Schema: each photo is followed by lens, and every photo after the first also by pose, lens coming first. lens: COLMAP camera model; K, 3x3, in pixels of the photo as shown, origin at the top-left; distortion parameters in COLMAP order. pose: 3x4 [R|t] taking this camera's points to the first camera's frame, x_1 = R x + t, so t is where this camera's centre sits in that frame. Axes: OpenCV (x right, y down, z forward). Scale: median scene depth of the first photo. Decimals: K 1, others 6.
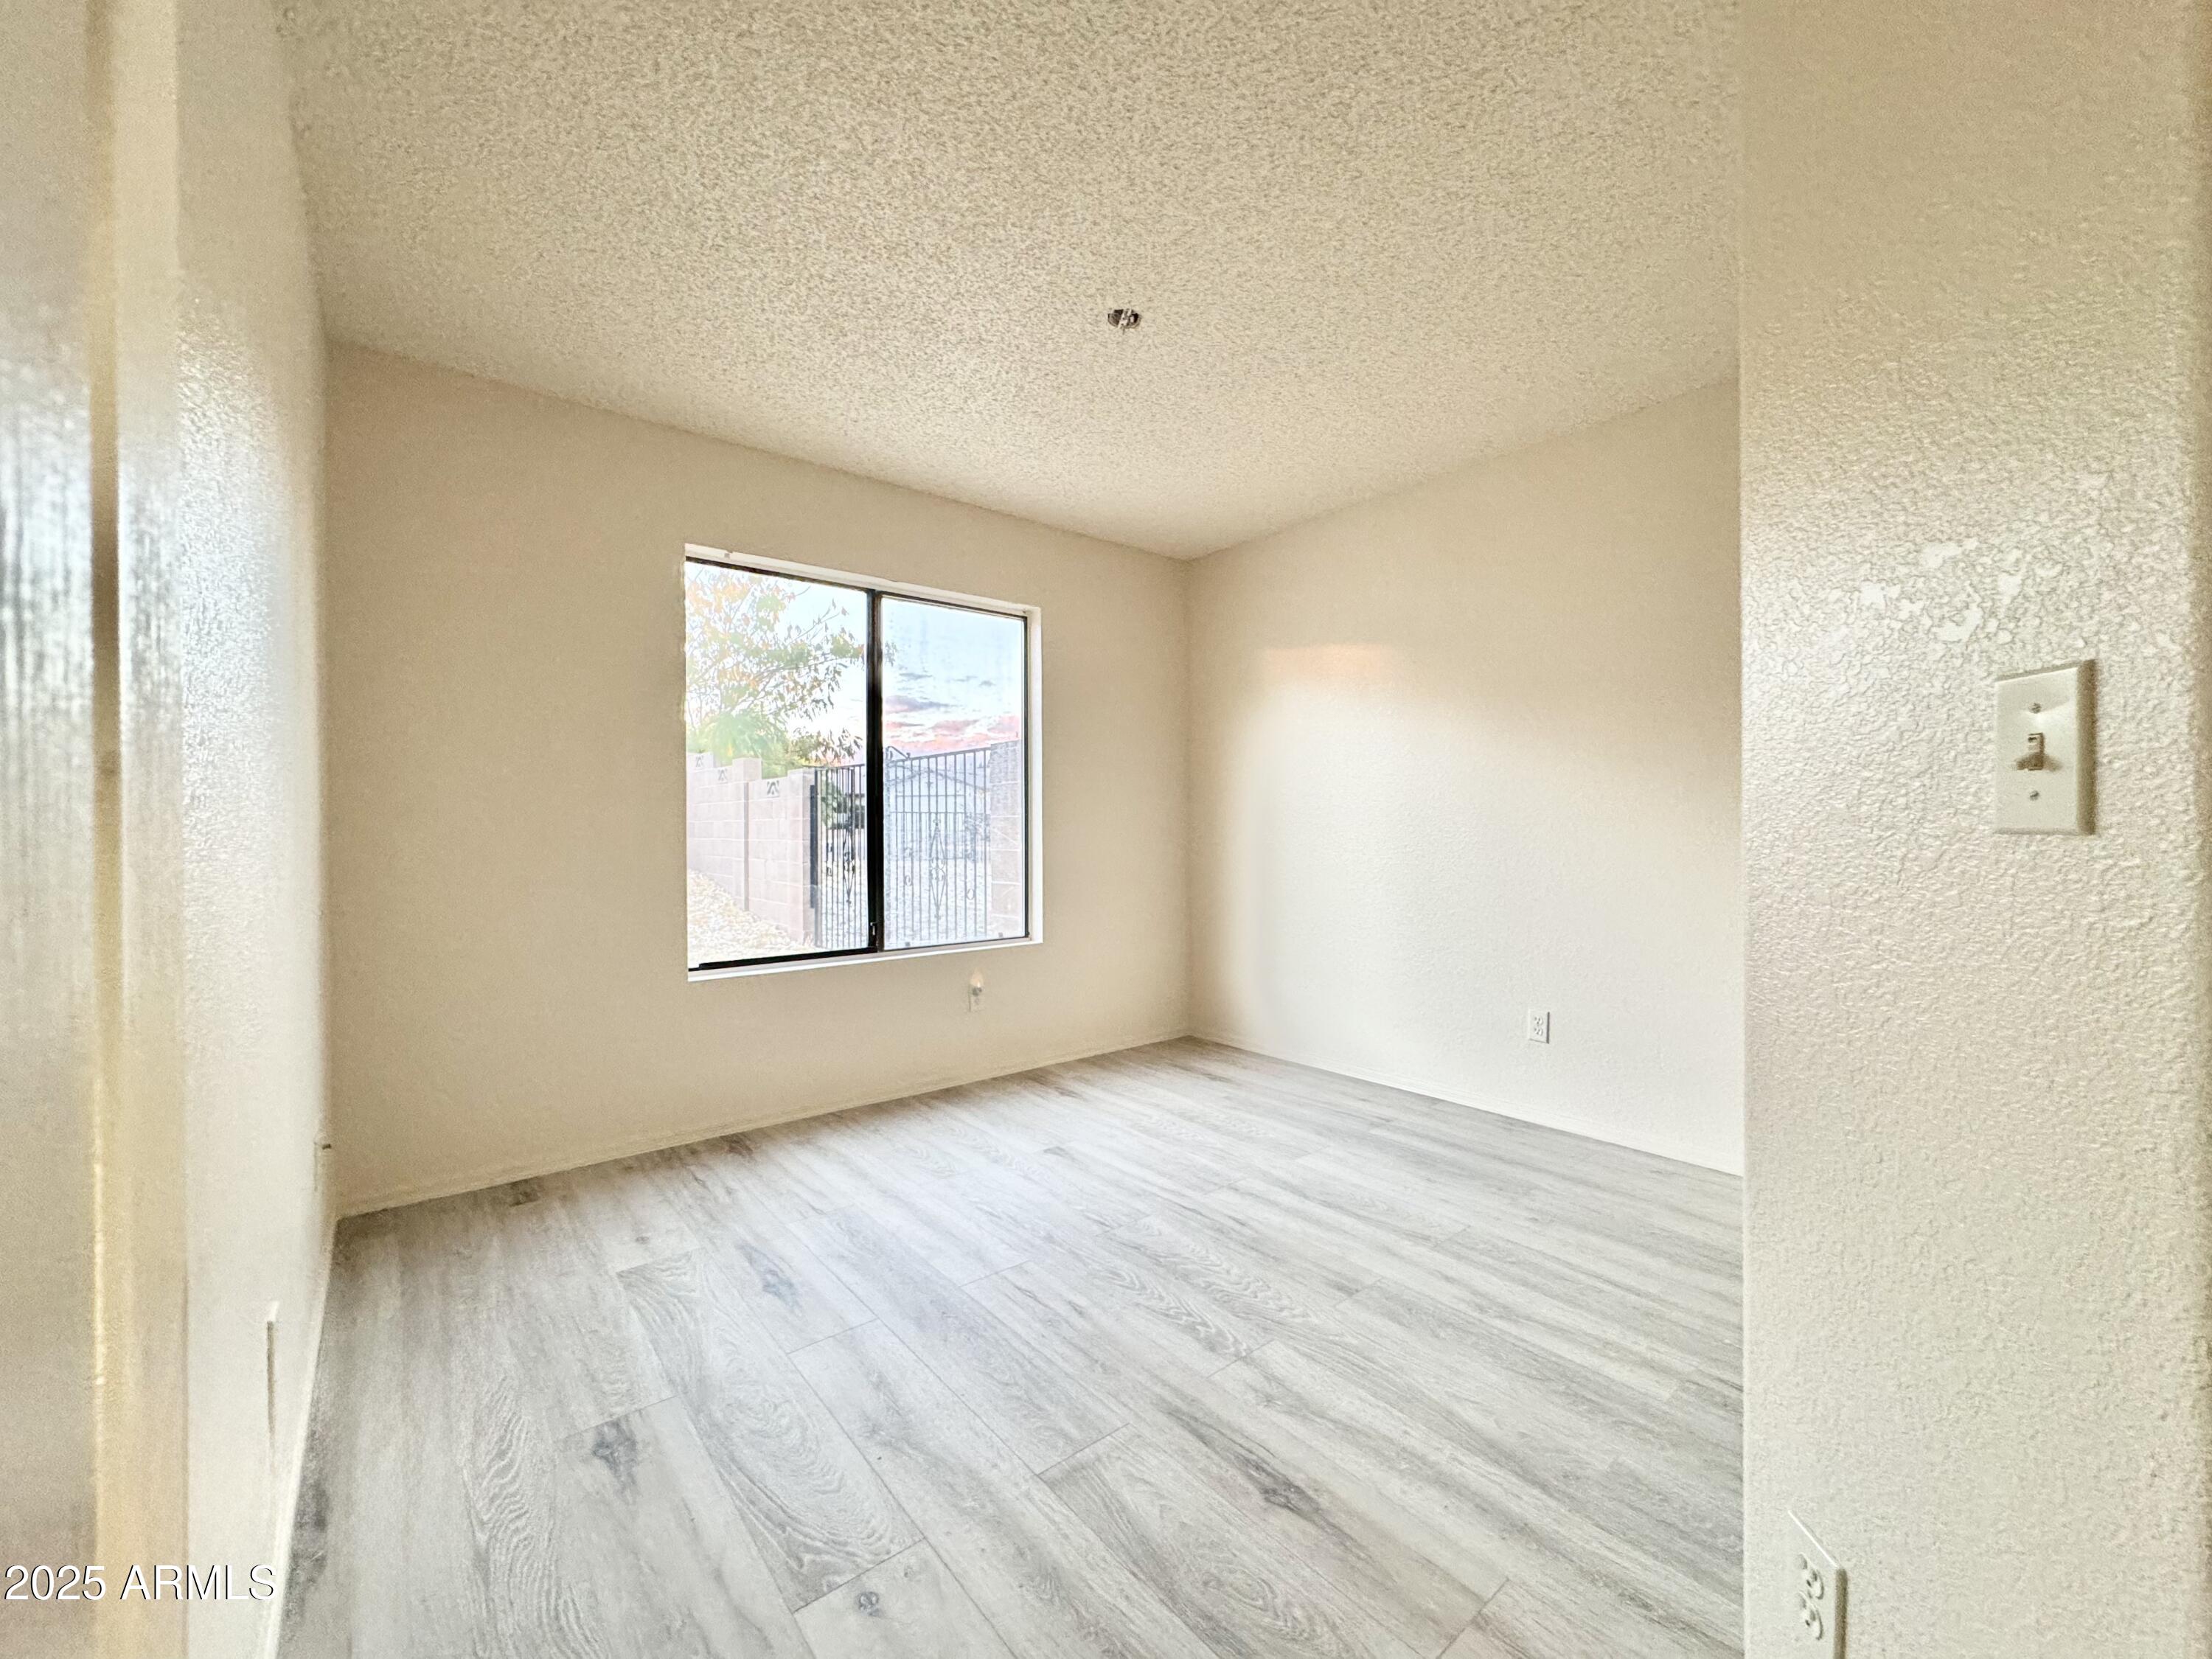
lens RADIAL K [[882.8, 0, 1104.2], [0, 882.8, 830.5], [0, 0, 1]] dist [-0.001784, 0.000003]
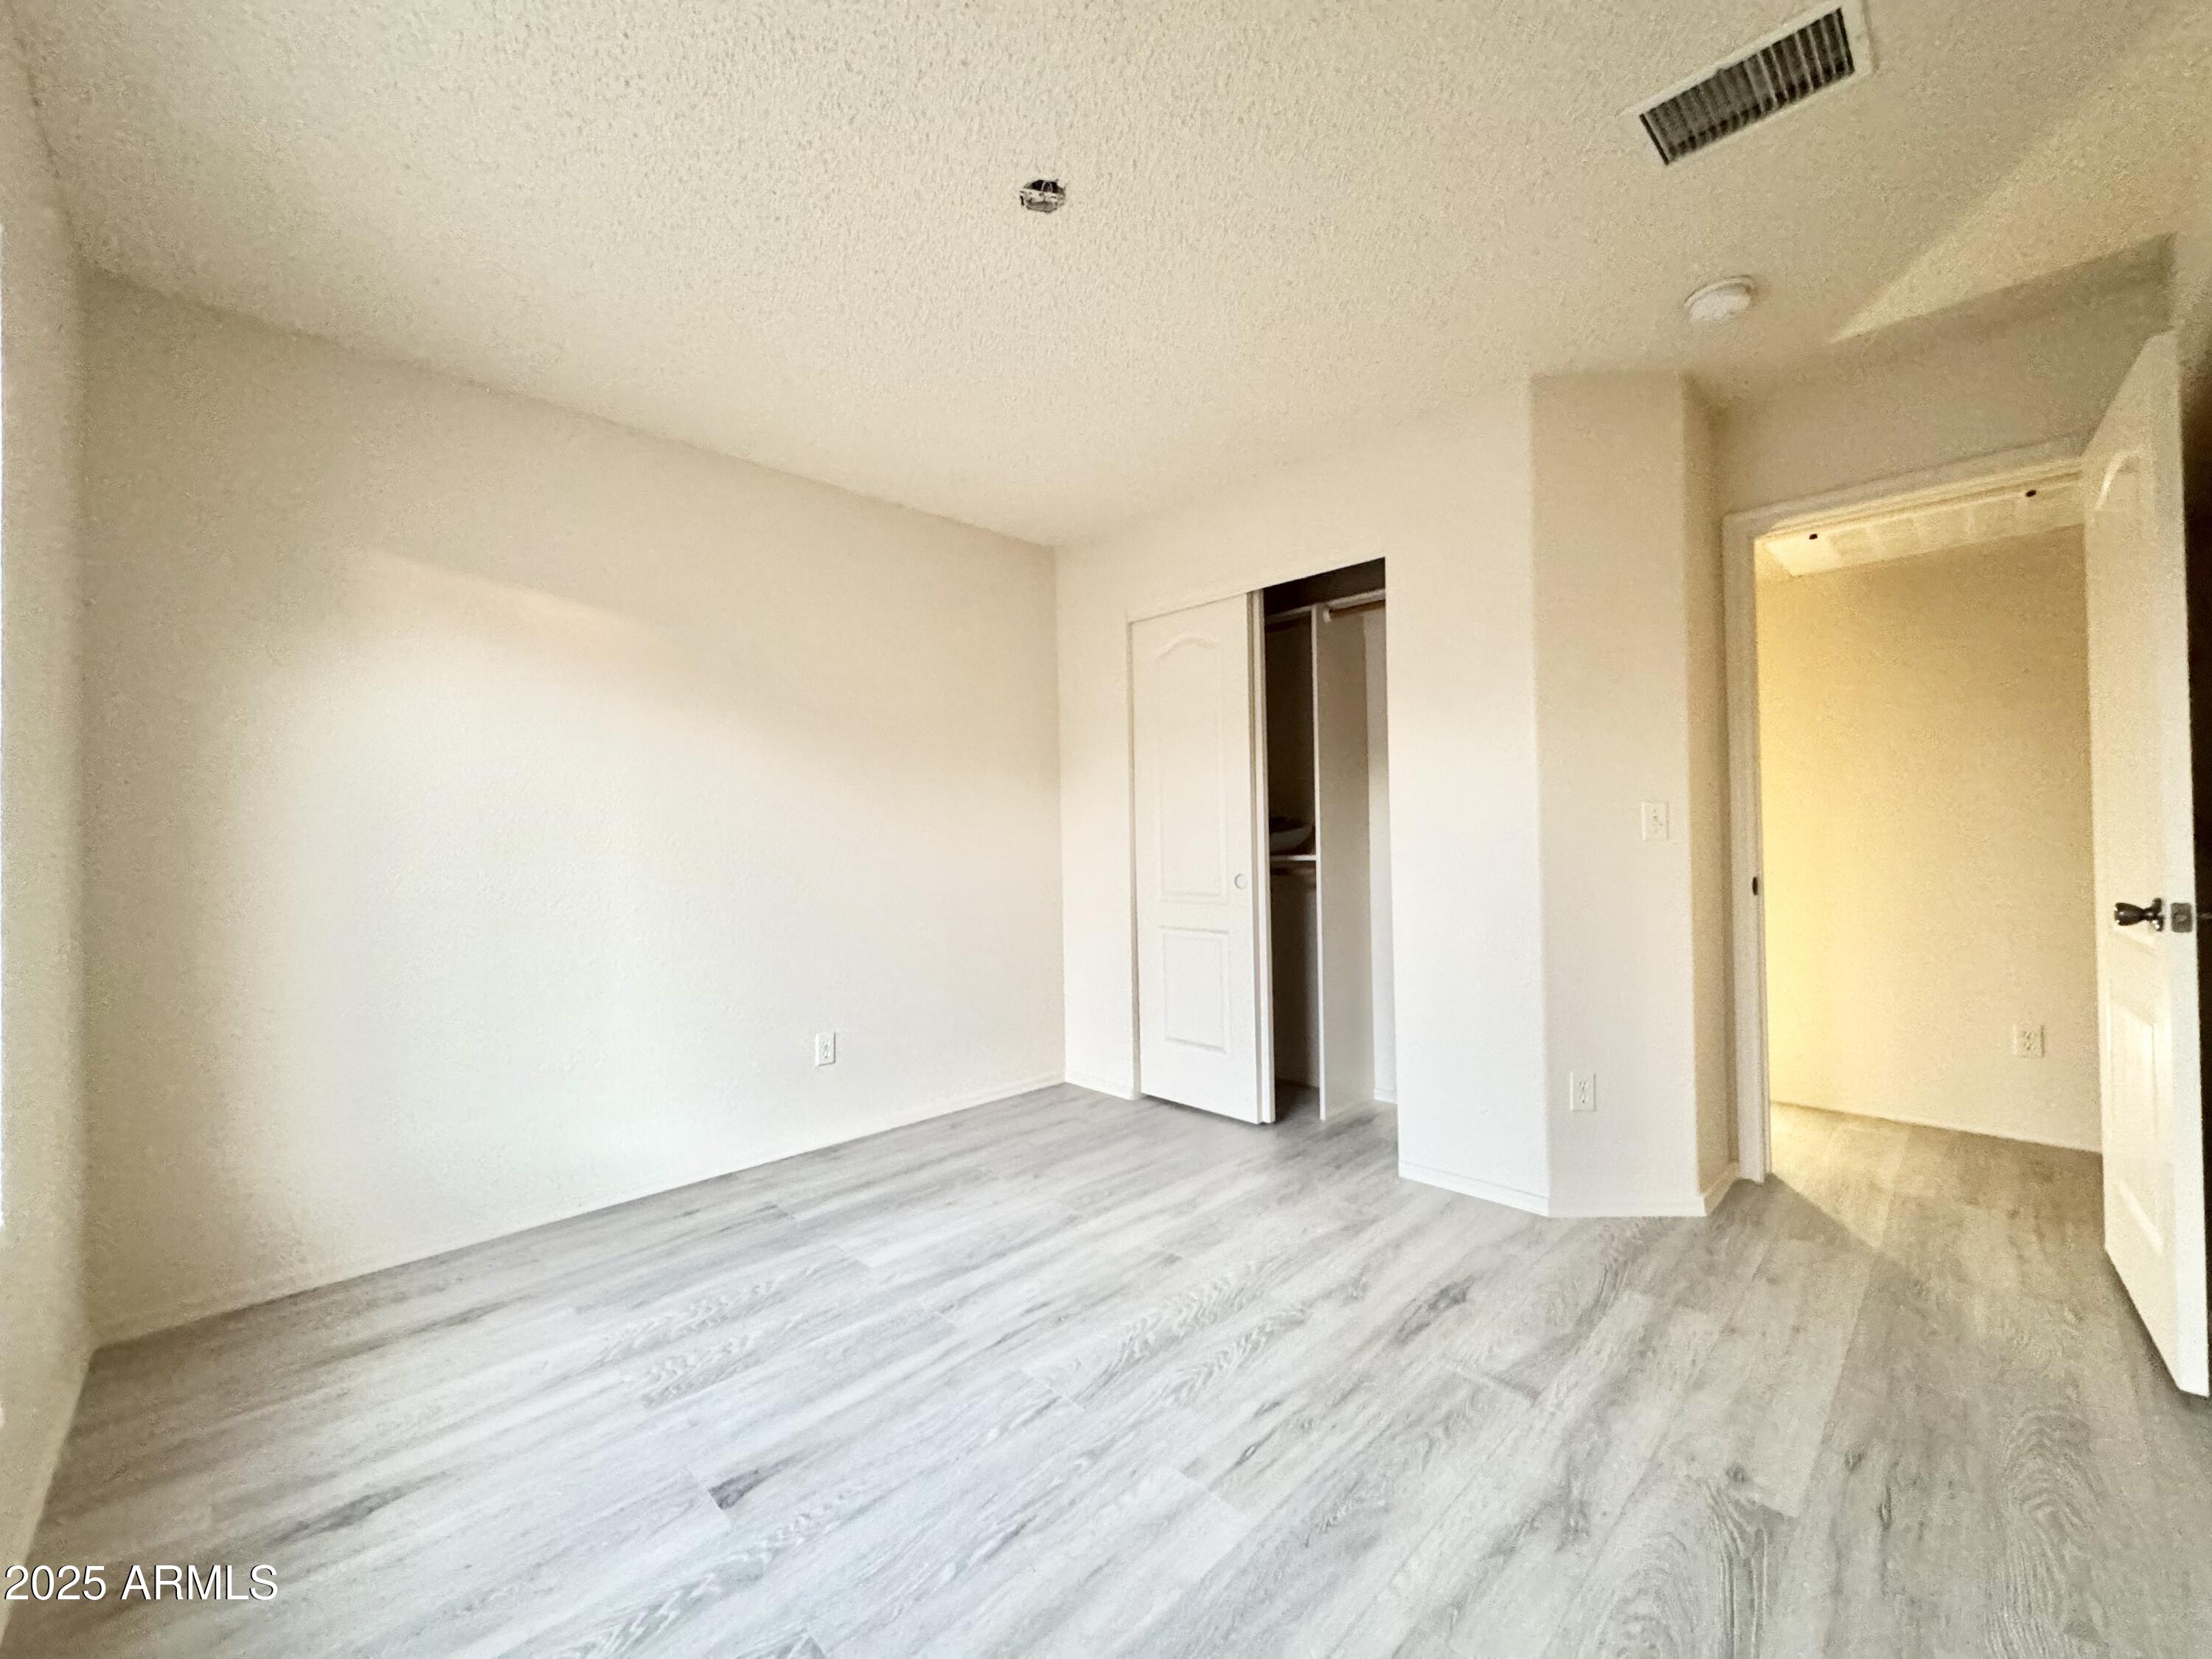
lens RADIAL K [[882.8, 0, 1110.6], [0, 882.8, 819.1], [0, 0, 1]] dist [-0.001784, 0.000003]
pose [[-0.097070, 0.028651, 0.994865, -0.711482], [0.023198, 0.999379, -0.026517, -0.009734], [-0.995007, 0.020505, -0.097674, 0.982341]]
